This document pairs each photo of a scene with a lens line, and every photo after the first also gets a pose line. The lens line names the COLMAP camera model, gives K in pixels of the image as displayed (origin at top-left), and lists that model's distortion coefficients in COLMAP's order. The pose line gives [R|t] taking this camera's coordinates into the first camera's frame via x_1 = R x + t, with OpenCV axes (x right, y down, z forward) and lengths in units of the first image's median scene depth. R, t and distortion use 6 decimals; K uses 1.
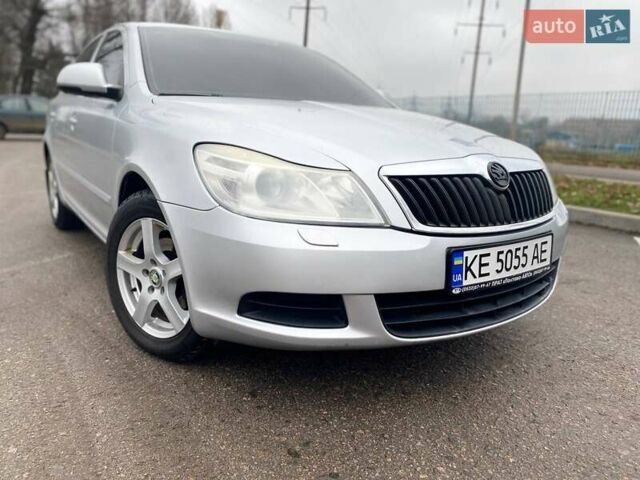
lens RADIAL K [[494.1, 0, 322.4], [0, 494.1, 243.1], [0, 0, 1]] dist [0.063155, -0.058185]
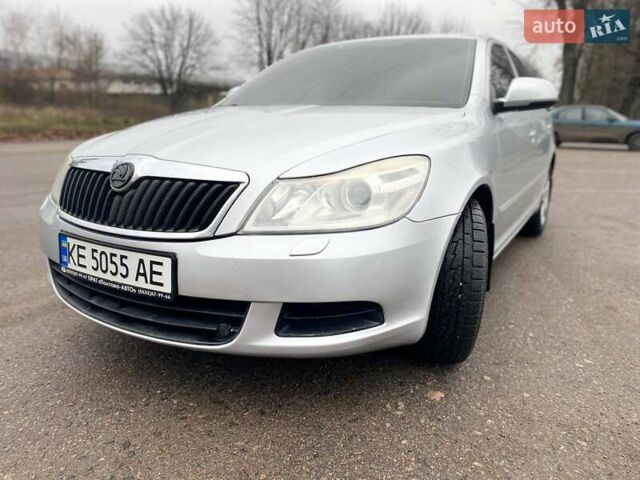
lens RADIAL K [[494.1, 0, 322.4], [0, 494.1, 243.1], [0, 0, 1]] dist [0.063155, -0.058185]
pose [[0.394149, 0.193691, -0.898404, 1.474299], [-0.210979, 0.970502, 0.116674, -0.215249], [0.894502, 0.143557, 0.423387, 1.002327]]
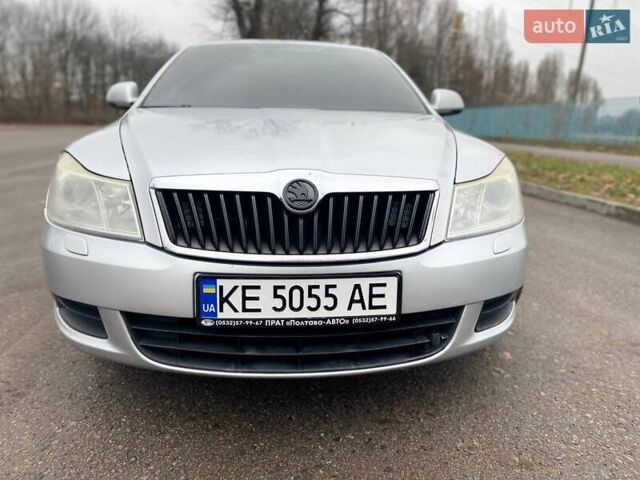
lens RADIAL K [[494.1, 0, 322.4], [0, 494.1, 243.1], [0, 0, 1]] dist [0.063155, -0.058185]
pose [[0.864658, 0.101302, -0.492041, 0.837603], [-0.106458, 0.994161, 0.017603, -0.078566], [0.490951, 0.037161, 0.870394, 0.317395]]
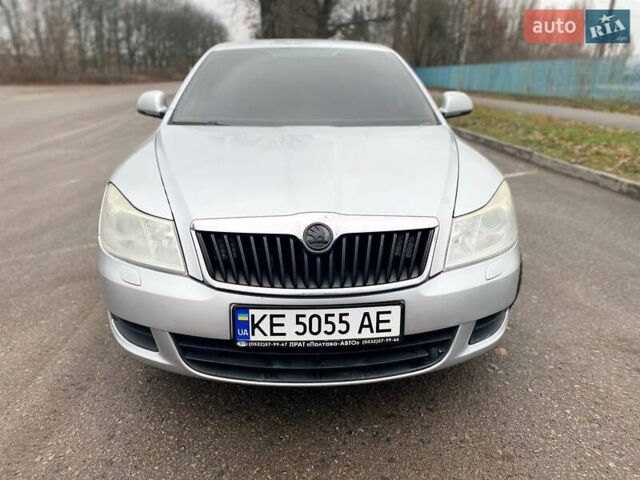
lens RADIAL K [[494.1, 0, 322.4], [0, 494.1, 243.1], [0, 0, 1]] dist [0.063155, -0.058185]
pose [[0.848181, 0.143277, -0.509962, 0.898163], [-0.101557, 0.988850, 0.108911, -0.242936], [0.519880, -0.040586, 0.853274, 0.184414]]
